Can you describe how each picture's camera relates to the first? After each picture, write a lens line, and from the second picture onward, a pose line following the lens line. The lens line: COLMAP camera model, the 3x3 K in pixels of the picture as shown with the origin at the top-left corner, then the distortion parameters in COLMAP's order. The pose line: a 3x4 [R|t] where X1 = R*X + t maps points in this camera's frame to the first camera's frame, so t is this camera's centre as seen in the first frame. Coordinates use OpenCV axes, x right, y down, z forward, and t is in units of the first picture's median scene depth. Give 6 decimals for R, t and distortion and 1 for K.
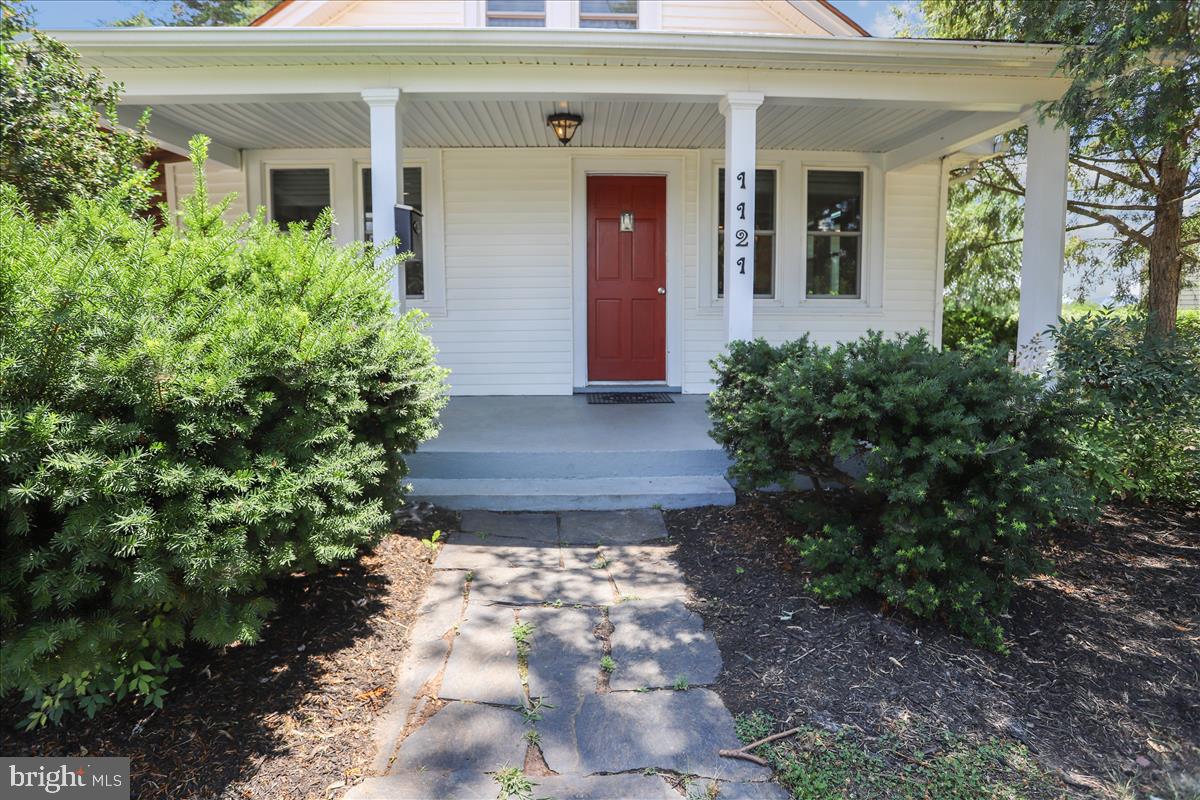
lens RADIAL K [[582.7, 0, 575.7], [0, 582.7, 398.7], [0, 0, 1]] dist [-0.066238, 0.027089]
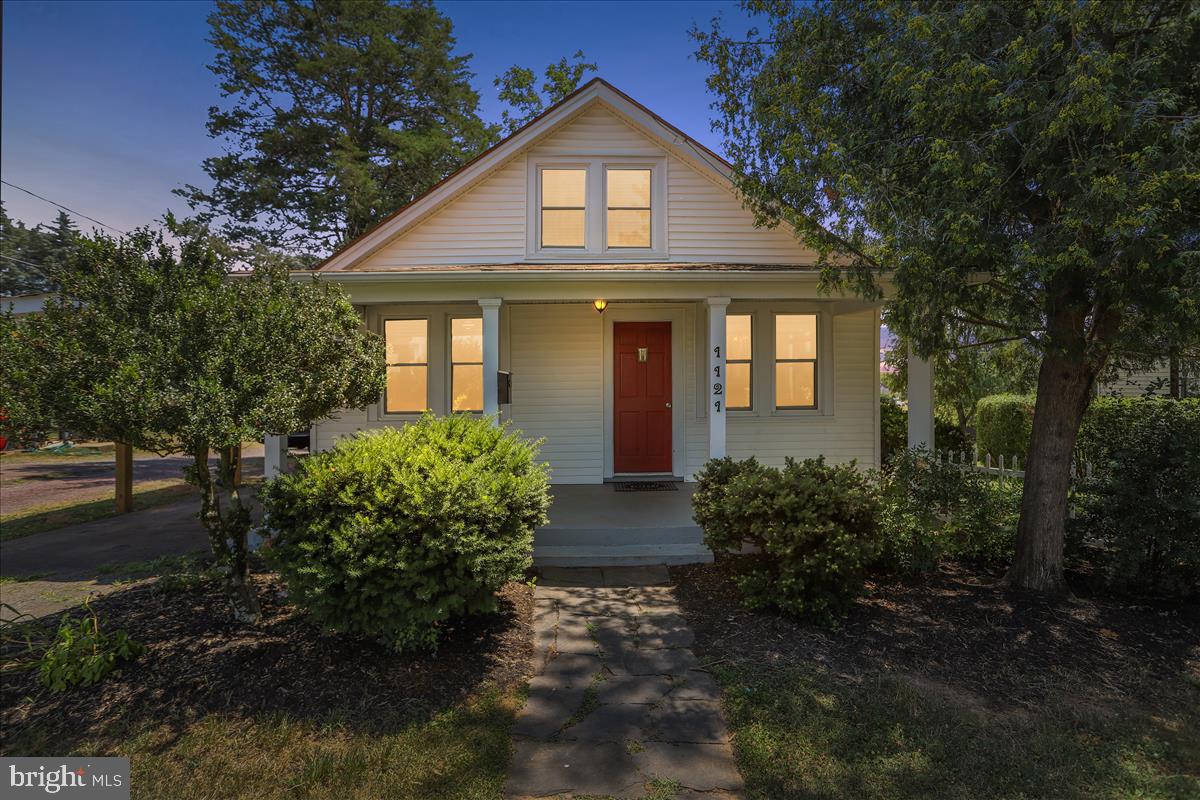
lens RADIAL K [[585.2, 0, 608.6], [0, 585.2, 413.6], [0, 0, 1]] dist [-0.054913, 0.022859]
pose [[0.999462, 0.003397, 0.032617, -0.088077], [-0.000397, 0.995802, -0.091533, -0.104904], [-0.032791, 0.091470, 0.995268, -0.850625]]
